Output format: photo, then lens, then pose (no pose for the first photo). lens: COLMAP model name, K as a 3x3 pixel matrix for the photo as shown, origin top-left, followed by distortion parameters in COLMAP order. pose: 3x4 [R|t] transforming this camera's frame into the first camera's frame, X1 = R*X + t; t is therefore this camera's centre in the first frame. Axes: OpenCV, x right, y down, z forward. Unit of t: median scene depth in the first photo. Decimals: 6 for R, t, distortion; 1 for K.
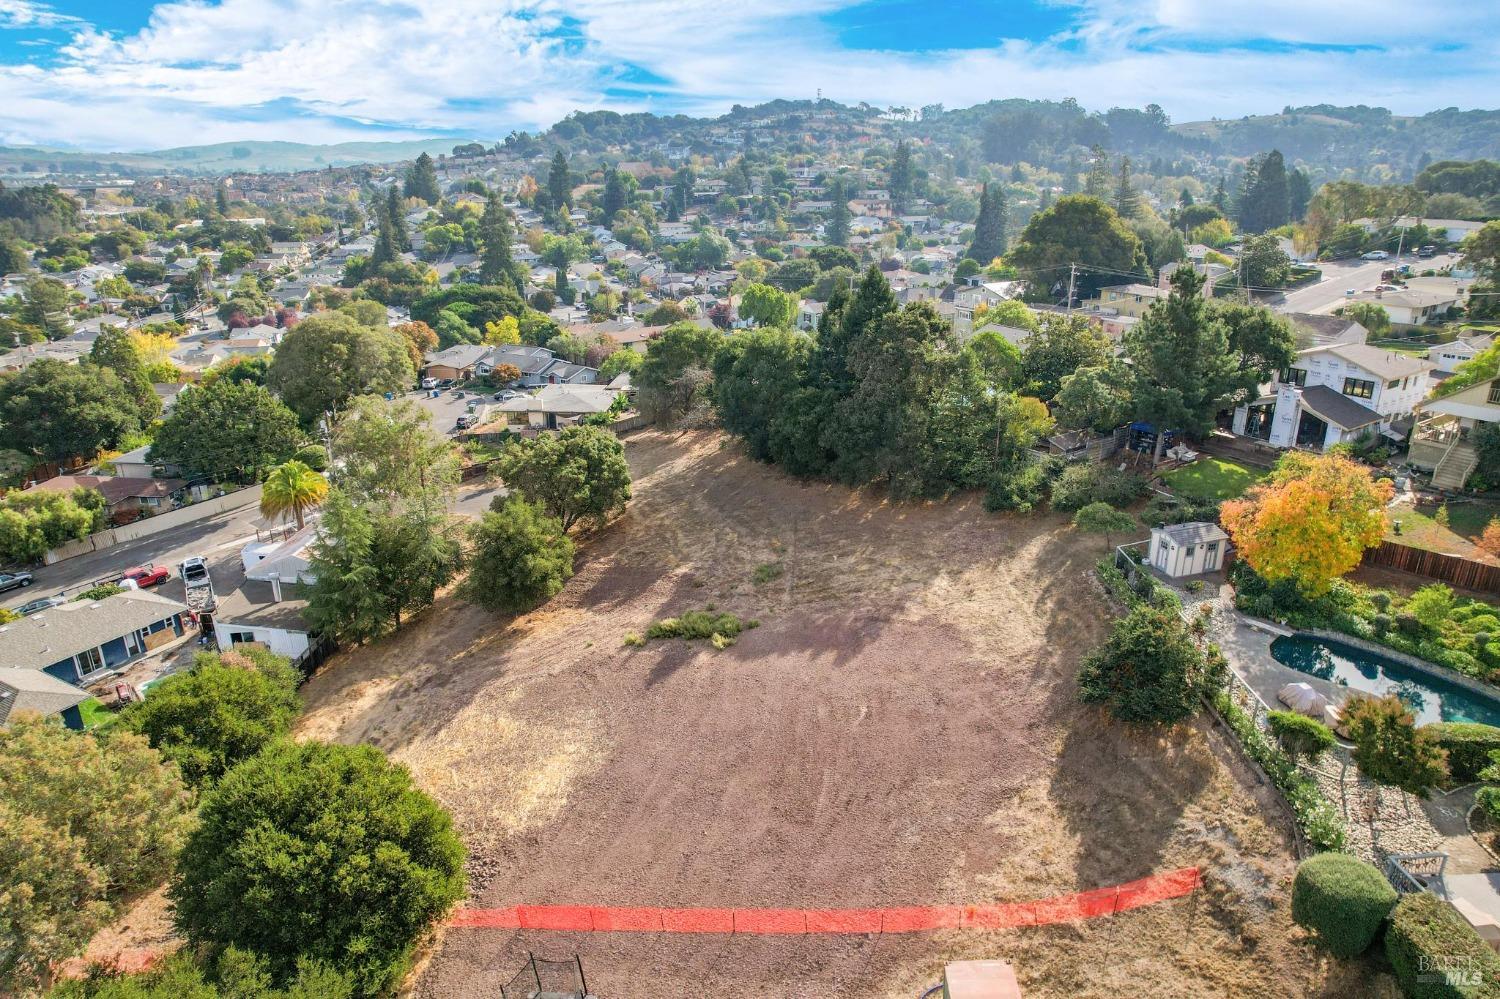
lens RADIAL K [[961.5, 0, 754.8], [0, 961.5, 505.4], [0, 0, 1]] dist [-0.078824, 0.067948]
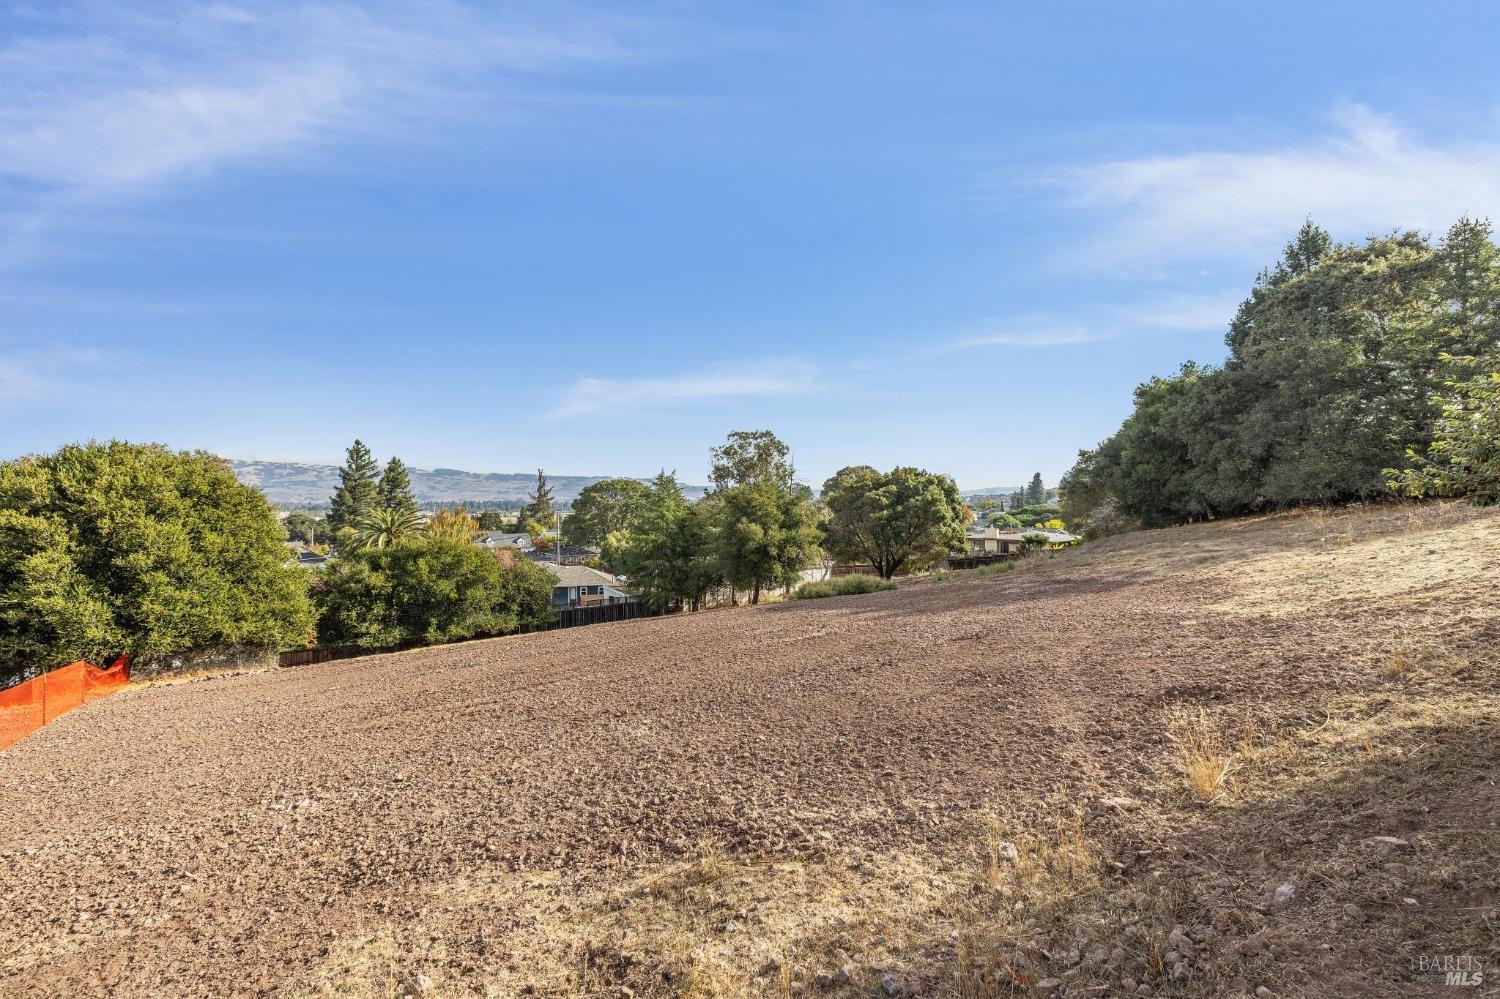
lens RADIAL K [[629.3, 0, 752.1], [0, 629.3, 502.9], [0, 0, 1]] dist [-0.001069, 0.000184]
pose [[0.667321, -0.001123, -0.744770, 0.185816], [-0.251373, 0.940979, -0.226651, 0.138107], [0.701067, 0.338464, 0.627652, 0.469797]]
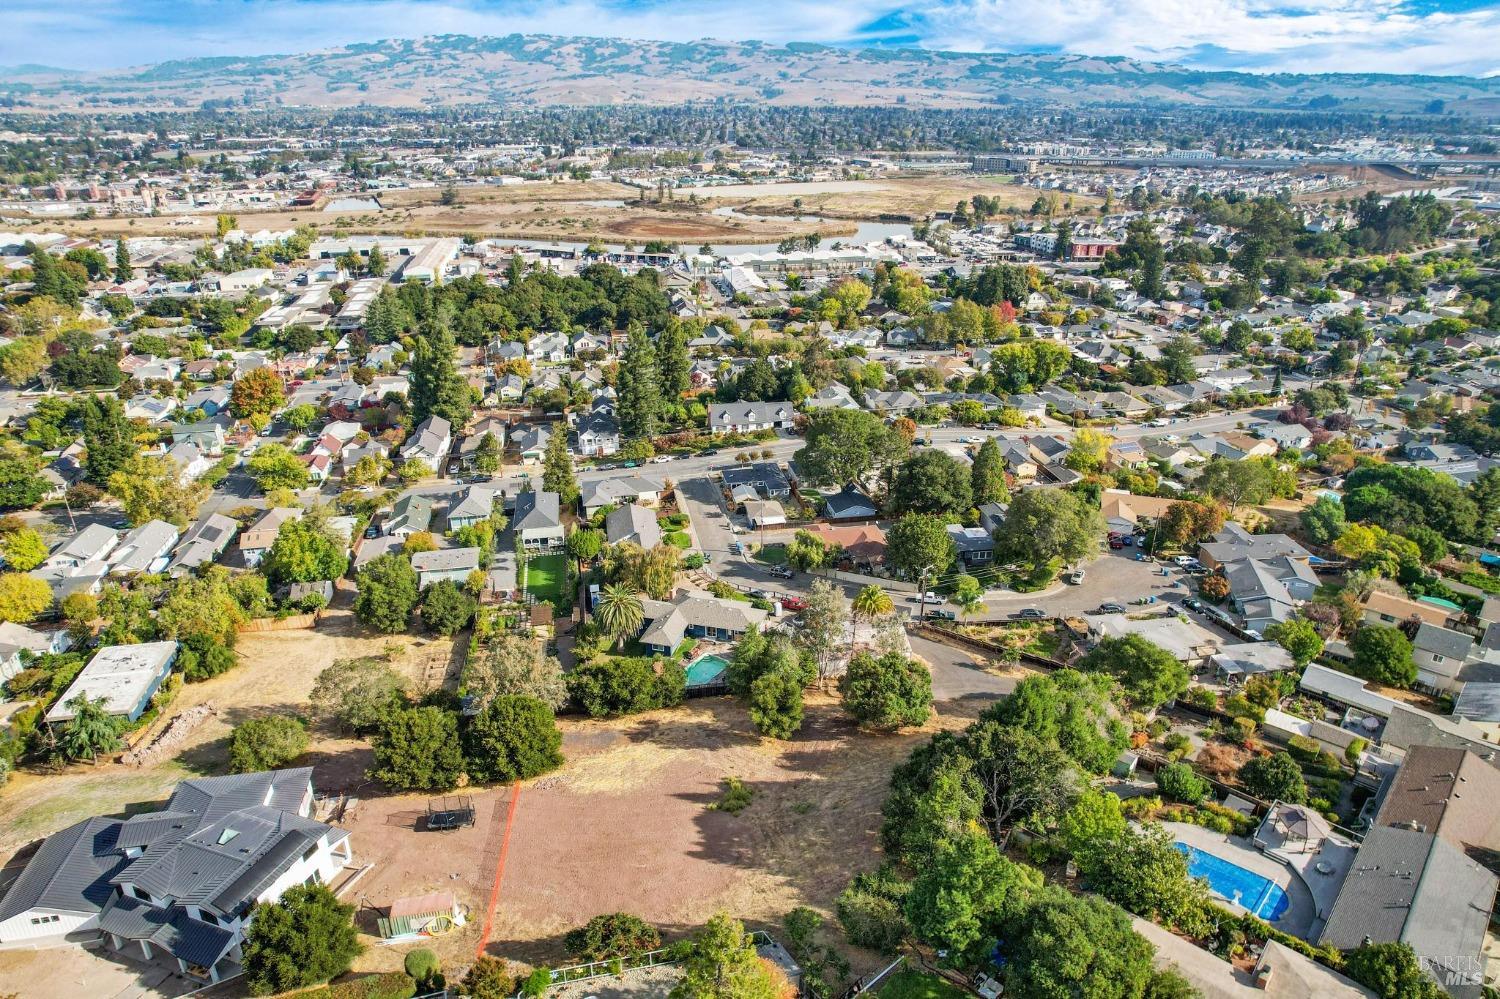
lens RADIAL K [[961.5, 0, 754.8], [0, 961.5, 505.4], [0, 0, 1]] dist [-0.078824, 0.067948]
pose [[0.228563, 0.391878, -0.891173, 0.953553], [-0.334356, 0.891321, 0.306190, -0.656227], [0.914311, 0.227985, 0.334750, 0.241096]]
